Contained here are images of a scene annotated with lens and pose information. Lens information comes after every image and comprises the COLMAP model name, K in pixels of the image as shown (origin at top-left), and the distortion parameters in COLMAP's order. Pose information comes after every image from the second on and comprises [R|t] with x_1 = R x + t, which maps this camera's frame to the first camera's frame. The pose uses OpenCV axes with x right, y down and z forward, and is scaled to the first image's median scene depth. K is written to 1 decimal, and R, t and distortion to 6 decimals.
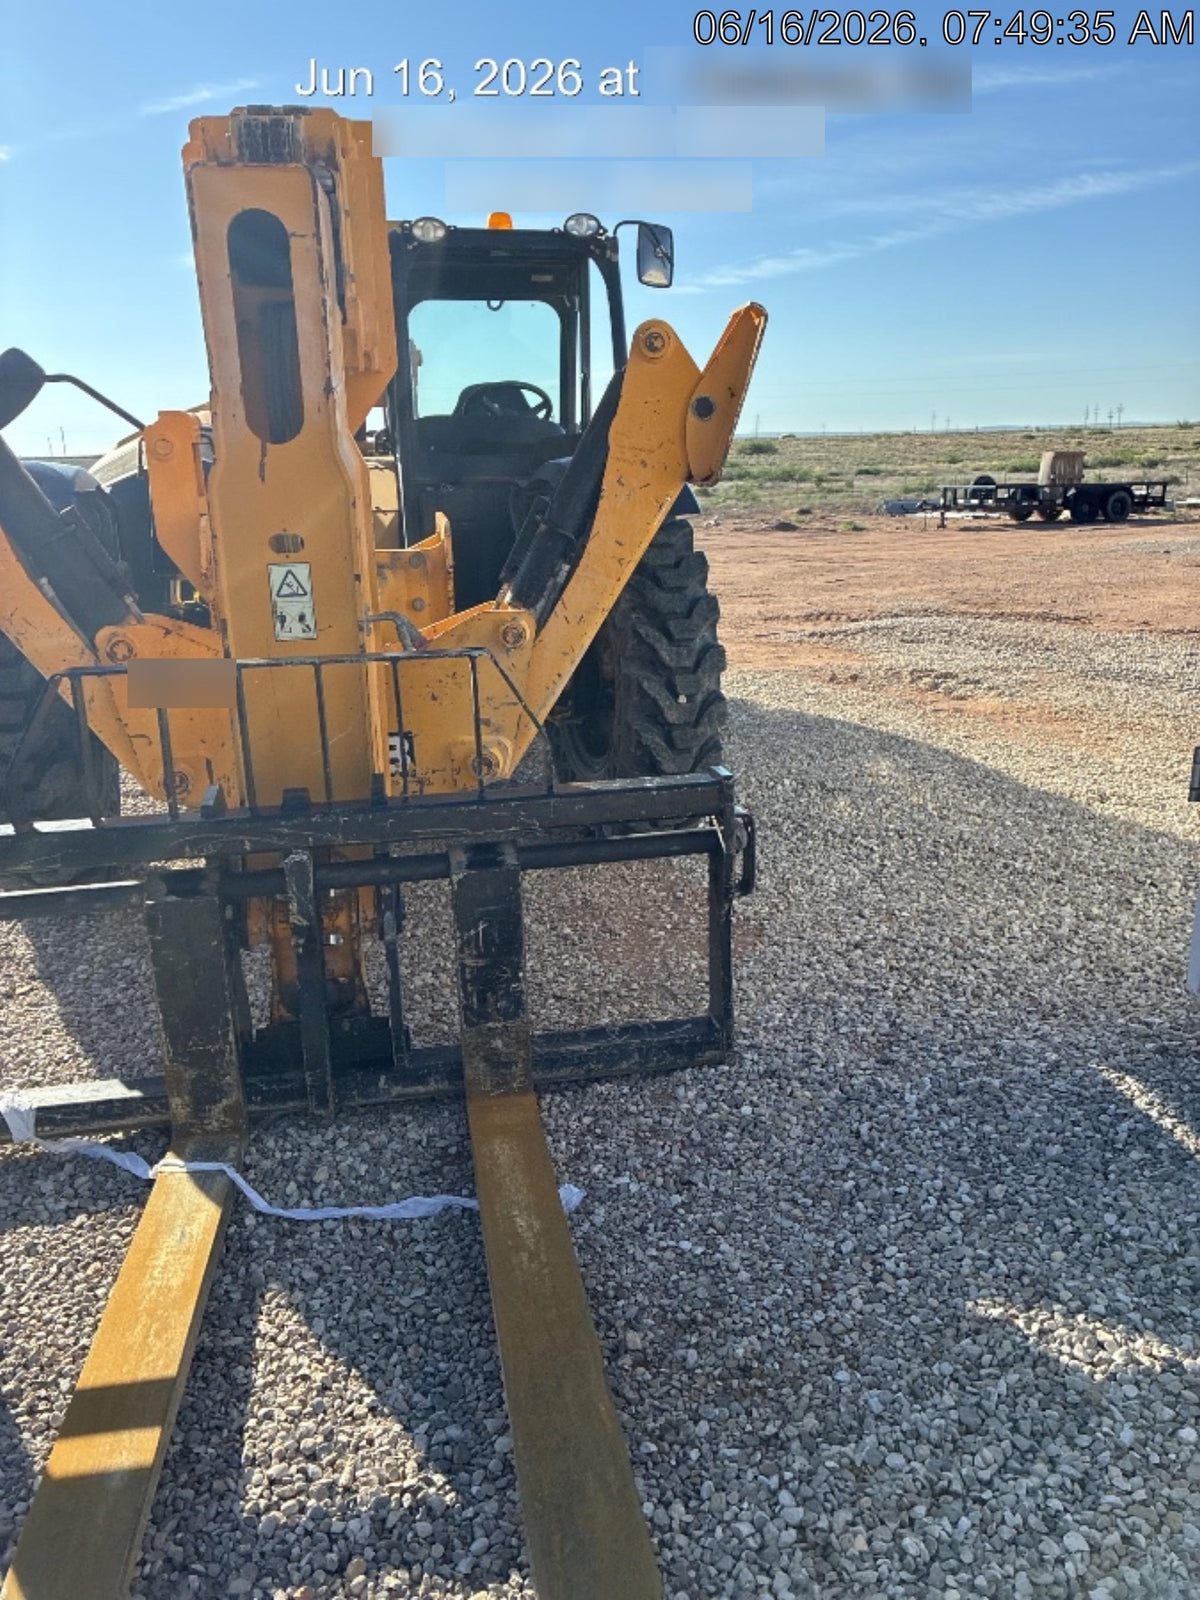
lens RADIAL K [[1196.3, 0, 621.3], [0, 1196.3, 806.8], [0, 0, 1]] dist [0.033039, -0.003433]
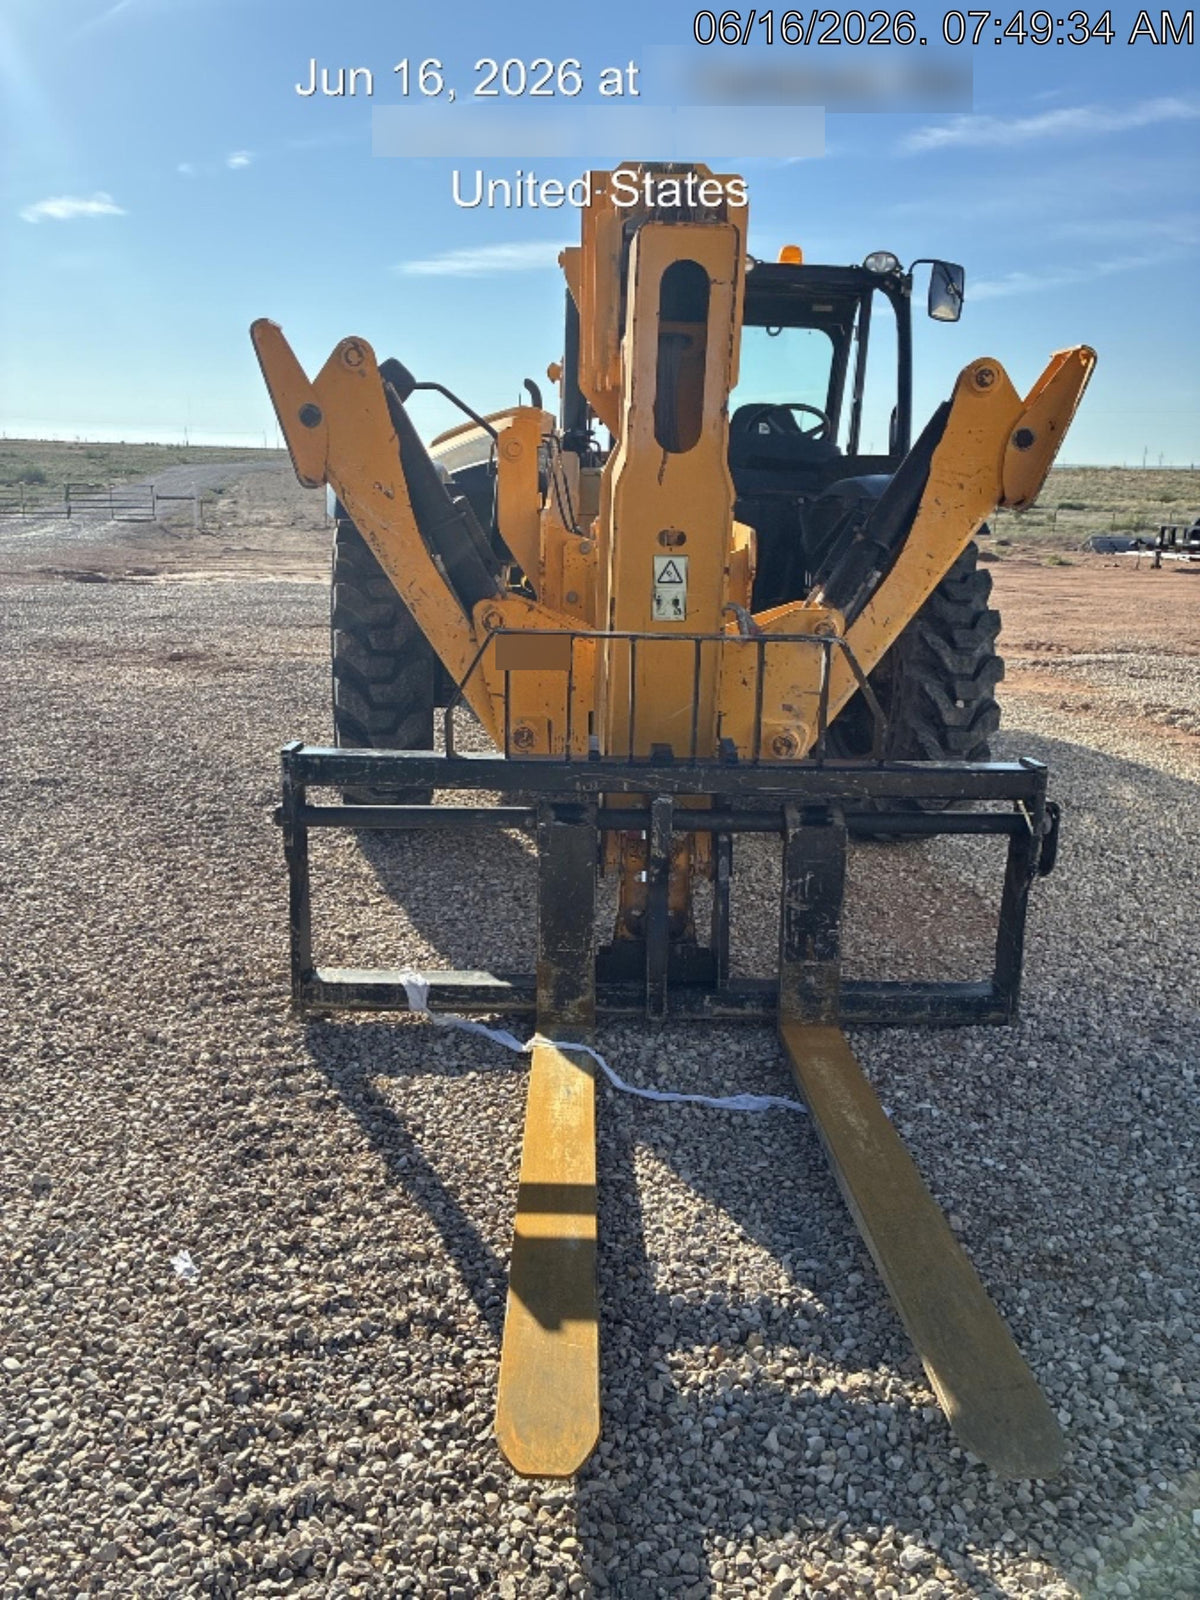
lens RADIAL K [[1201.4, 0, 600.0], [0, 1201.4, 800.0], [0, 0, 1]] dist [0.029961, 0.003185]
pose [[0.985105, 0.093904, -0.144049, -0.150436], [-0.096407, 0.995287, -0.010483, 0.056589], [0.142386, 0.024214, 0.989515, -0.175499]]
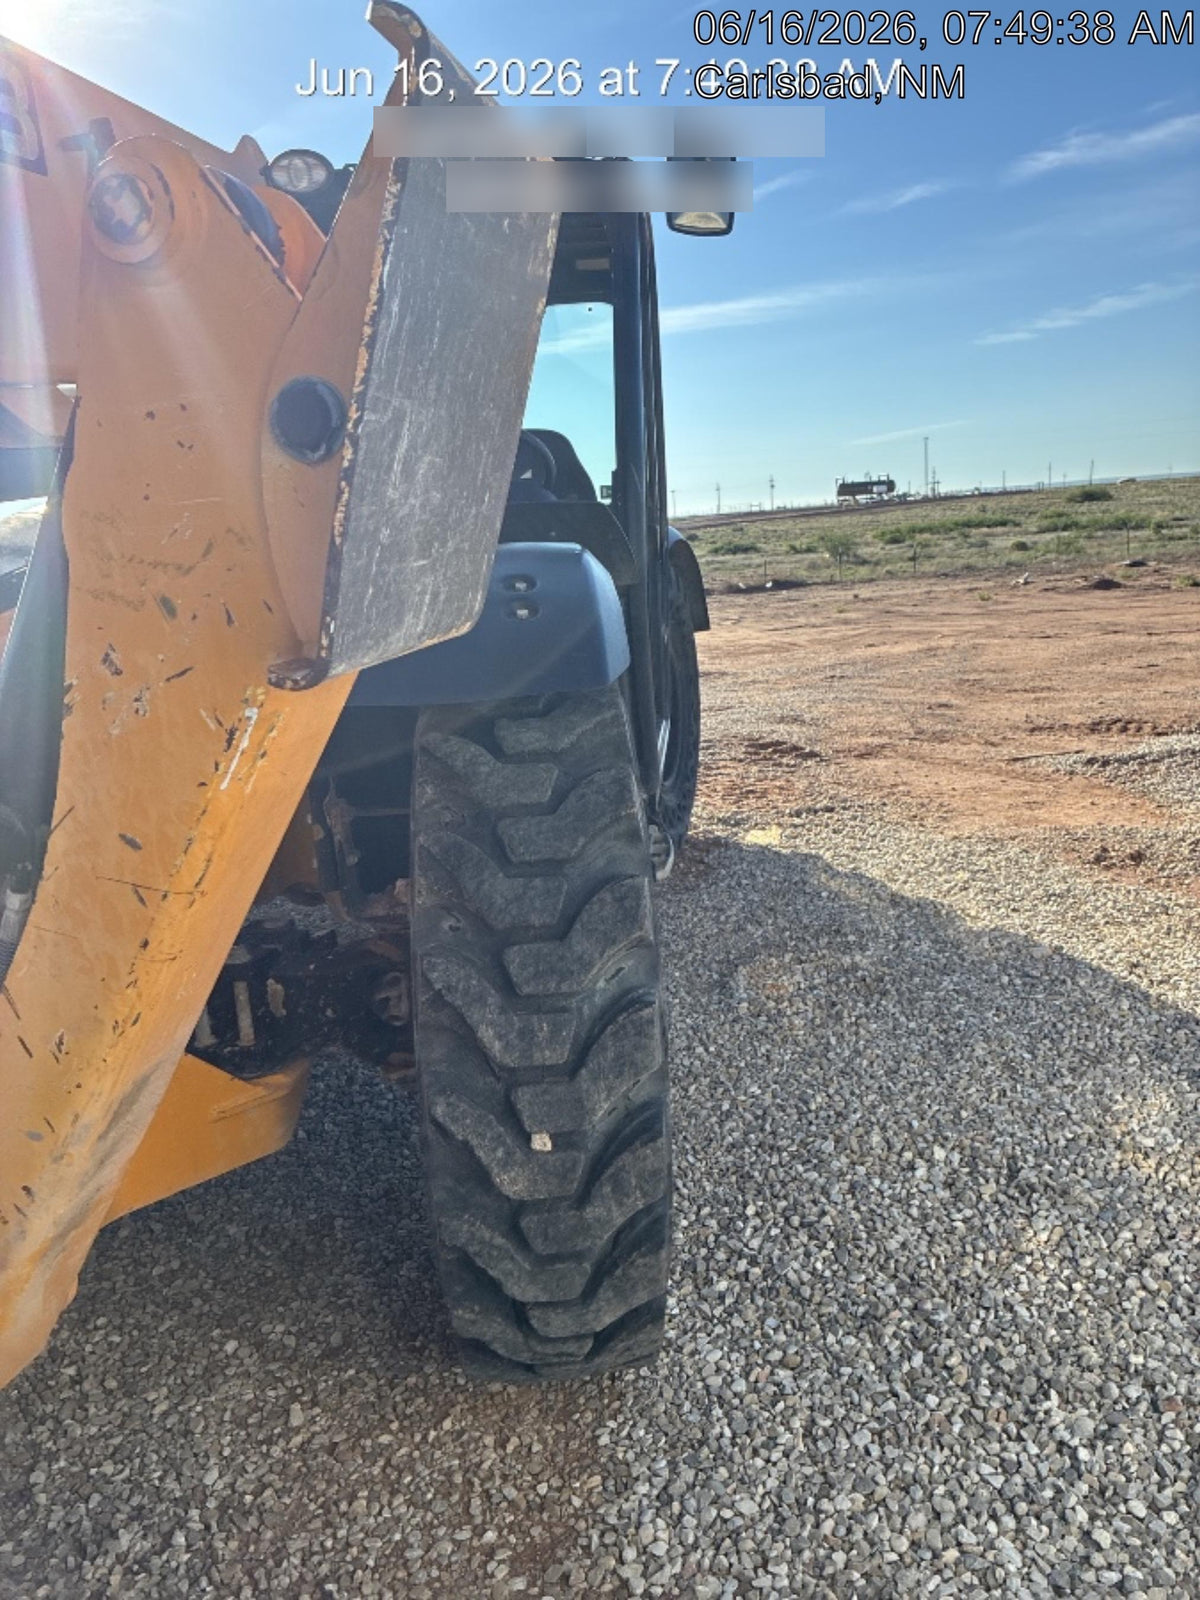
lens RADIAL K [[1220.0, 0, 639.0], [0, 1220.0, 800.3], [0, 0, 1]] dist [0.012765, 0.001597]
pose [[0.970586, 0.010323, -0.240534, 0.259560], [-0.023888, 0.998280, -0.053547, -0.263803], [0.239568, 0.057718, 0.969163, 0.864818]]
